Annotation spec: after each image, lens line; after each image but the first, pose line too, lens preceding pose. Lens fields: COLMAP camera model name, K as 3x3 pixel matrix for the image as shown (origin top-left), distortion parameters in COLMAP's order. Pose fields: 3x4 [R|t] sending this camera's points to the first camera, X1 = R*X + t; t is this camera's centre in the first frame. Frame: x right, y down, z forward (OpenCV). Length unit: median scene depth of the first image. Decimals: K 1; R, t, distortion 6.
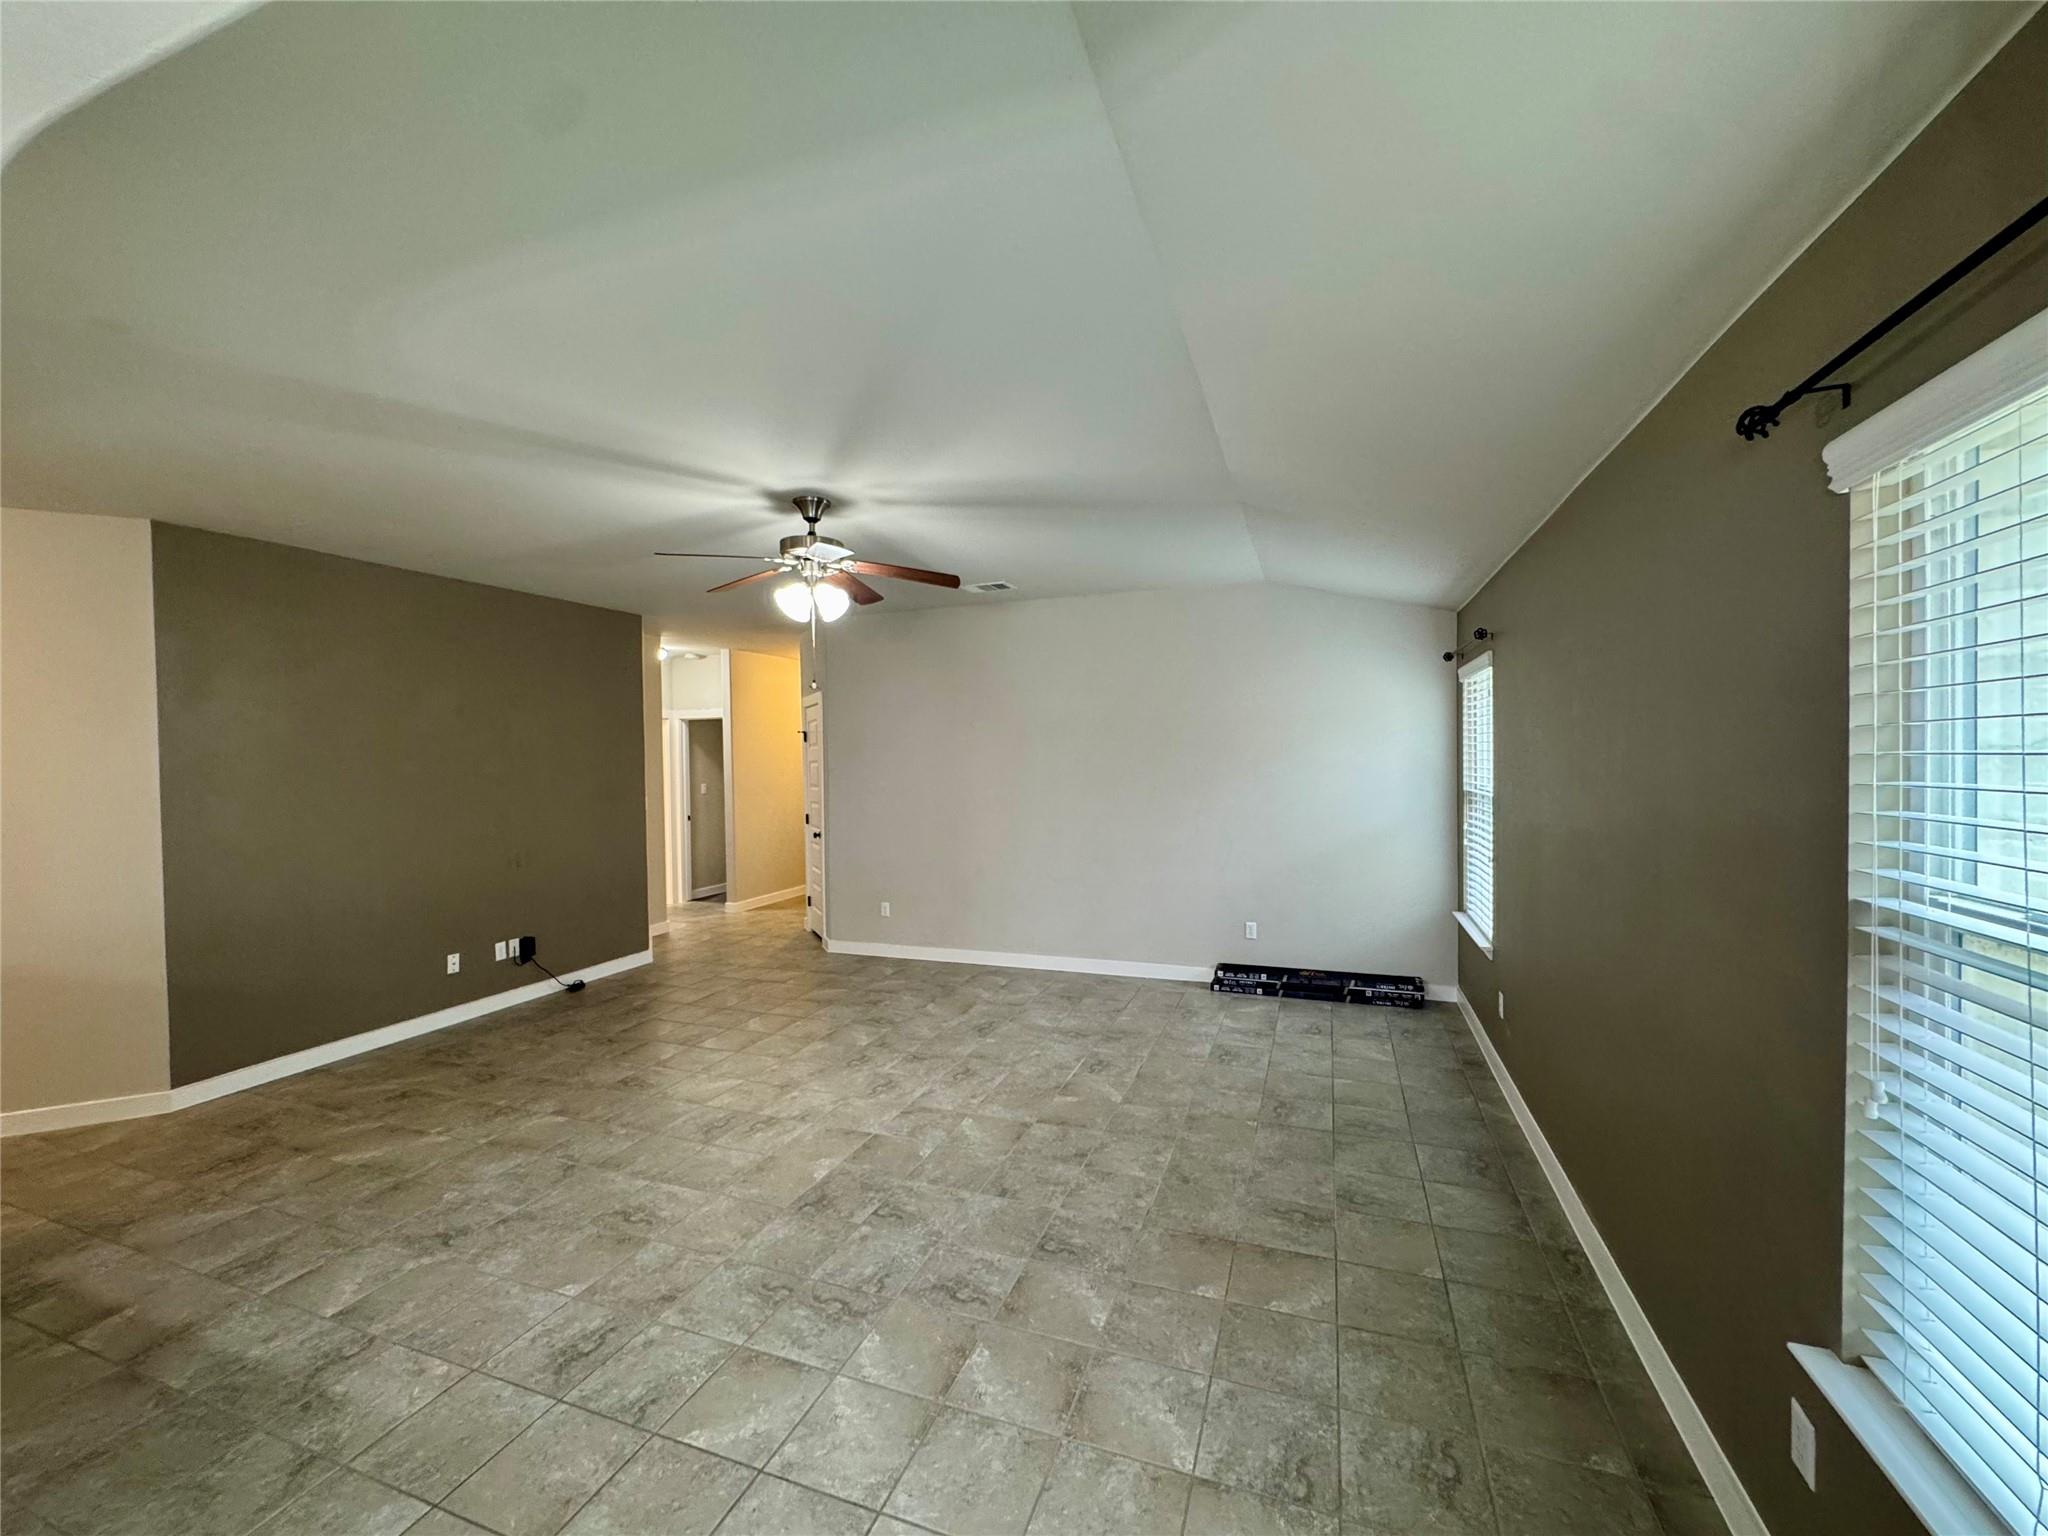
lens RADIAL K [[818.6, 0, 1029.8], [0, 818.6, 768.5], [0, 0, 1]] dist [-0.004421, 0.000646]
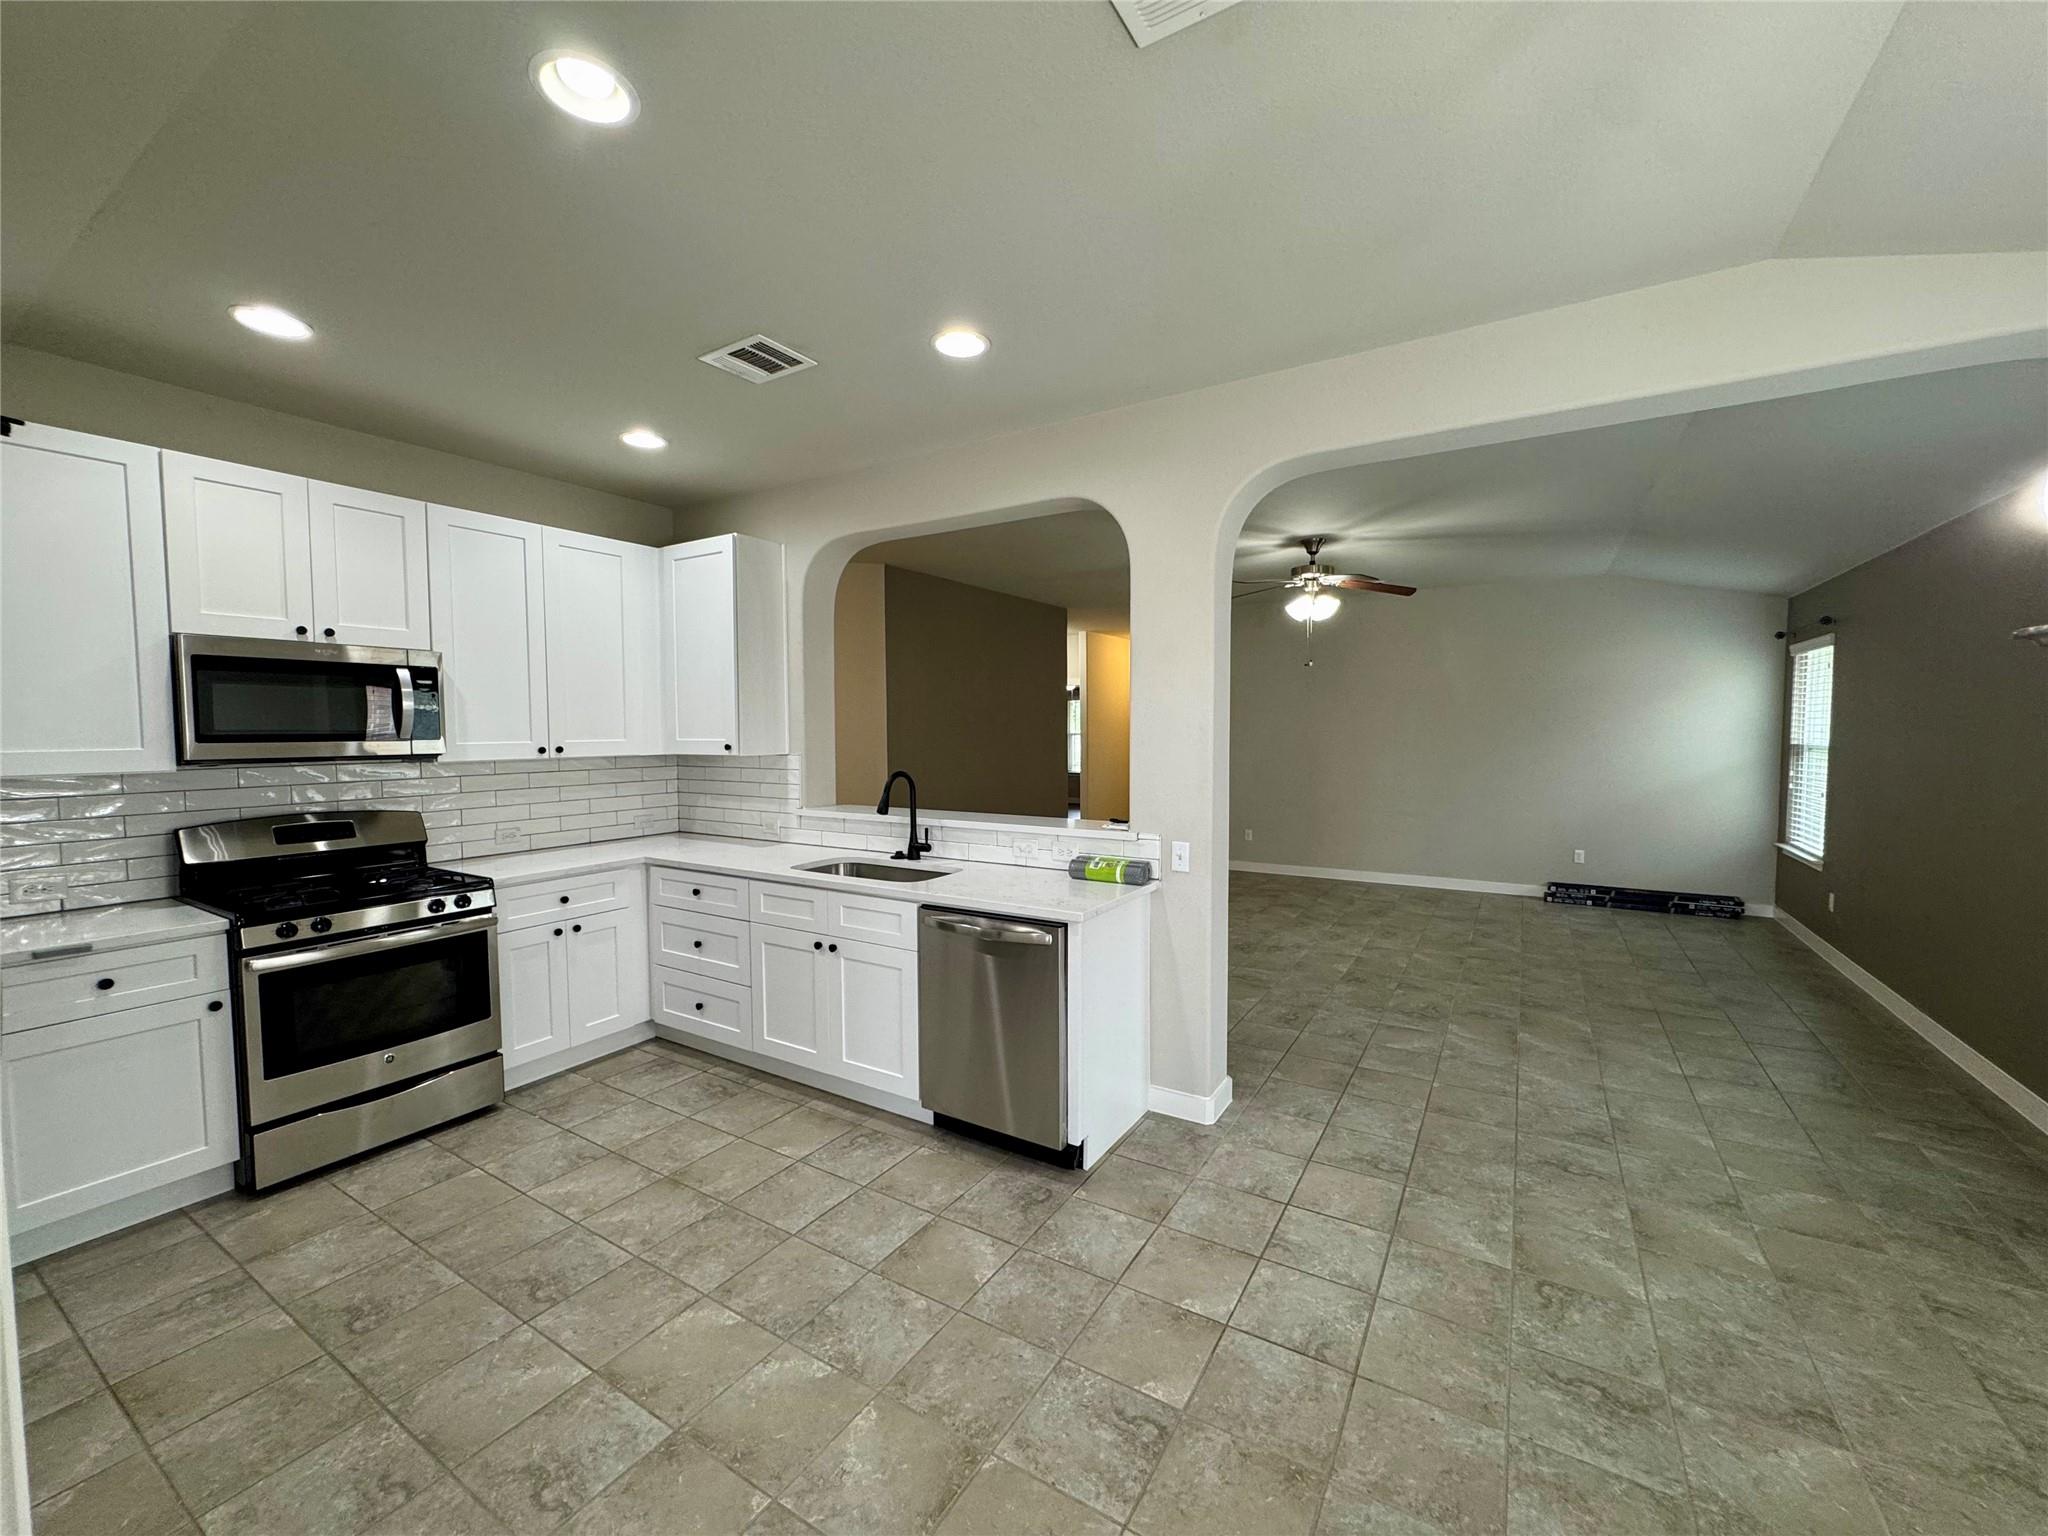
lens RADIAL K [[818.6, 0, 1028.5], [0, 818.6, 766.0], [0, 0, 1]] dist [-0.004421, 0.000646]
pose [[0.979797, 0.019222, -0.199069, -0.417170], [-0.012499, 0.999310, 0.034975, 0.036684], [0.199604, -0.031781, 0.979361, -0.519370]]
